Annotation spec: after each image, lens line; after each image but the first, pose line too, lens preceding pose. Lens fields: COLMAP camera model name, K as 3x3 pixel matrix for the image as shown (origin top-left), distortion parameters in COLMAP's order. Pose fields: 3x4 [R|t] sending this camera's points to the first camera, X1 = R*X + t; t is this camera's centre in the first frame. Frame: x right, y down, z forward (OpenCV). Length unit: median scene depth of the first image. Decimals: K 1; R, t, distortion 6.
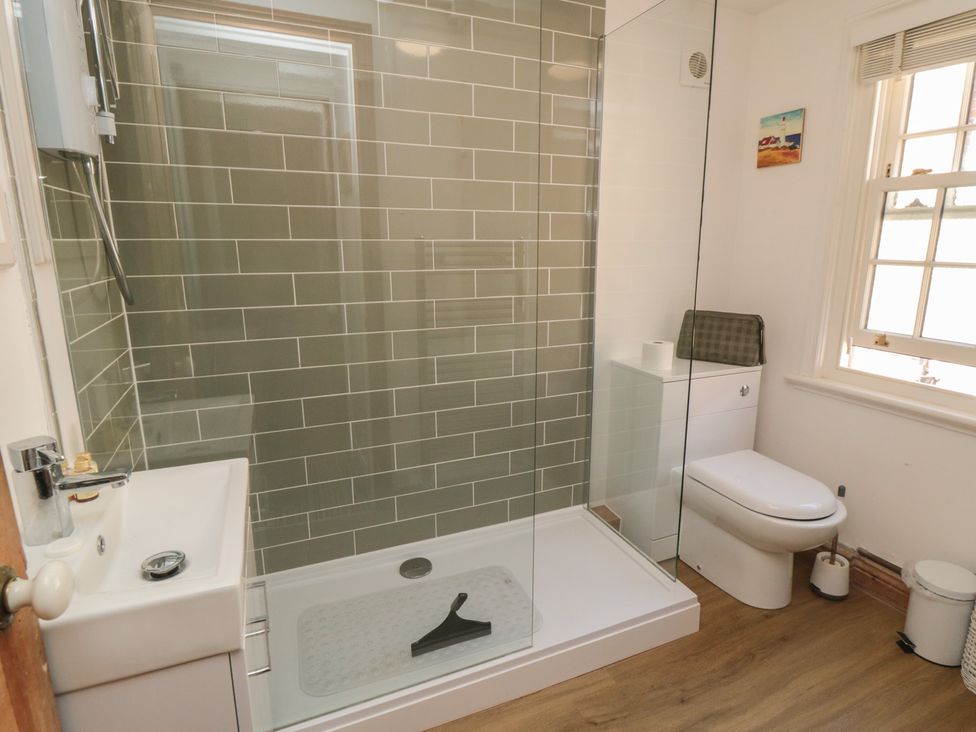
lens RADIAL K [[550.5, 0, 489.0], [0, 550.5, 367.4], [0, 0, 1]] dist [-0.012041, -0.008748]
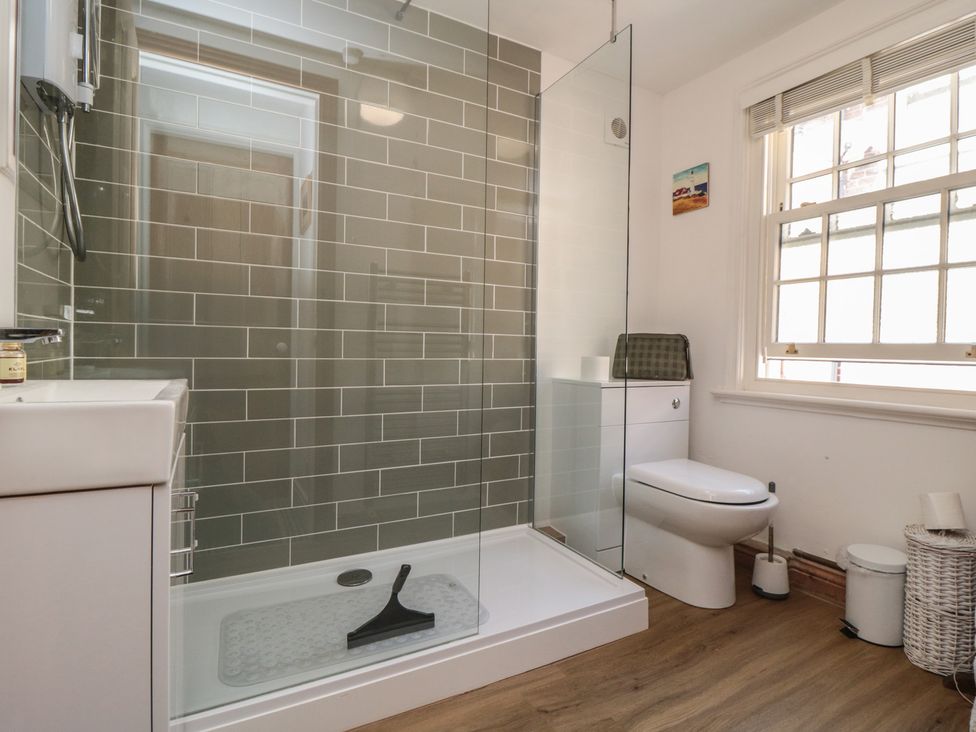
lens RADIAL K [[526.7, 0, 486.7], [0, 526.7, 360.3], [0, 0, 1]] dist [-0.015755, -0.005873]
pose [[0.995222, 0.018655, 0.095839, -0.001125], [0.000540, 0.980512, -0.196460, 0.177704], [-0.097636, 0.195573, 0.975817, 0.023227]]
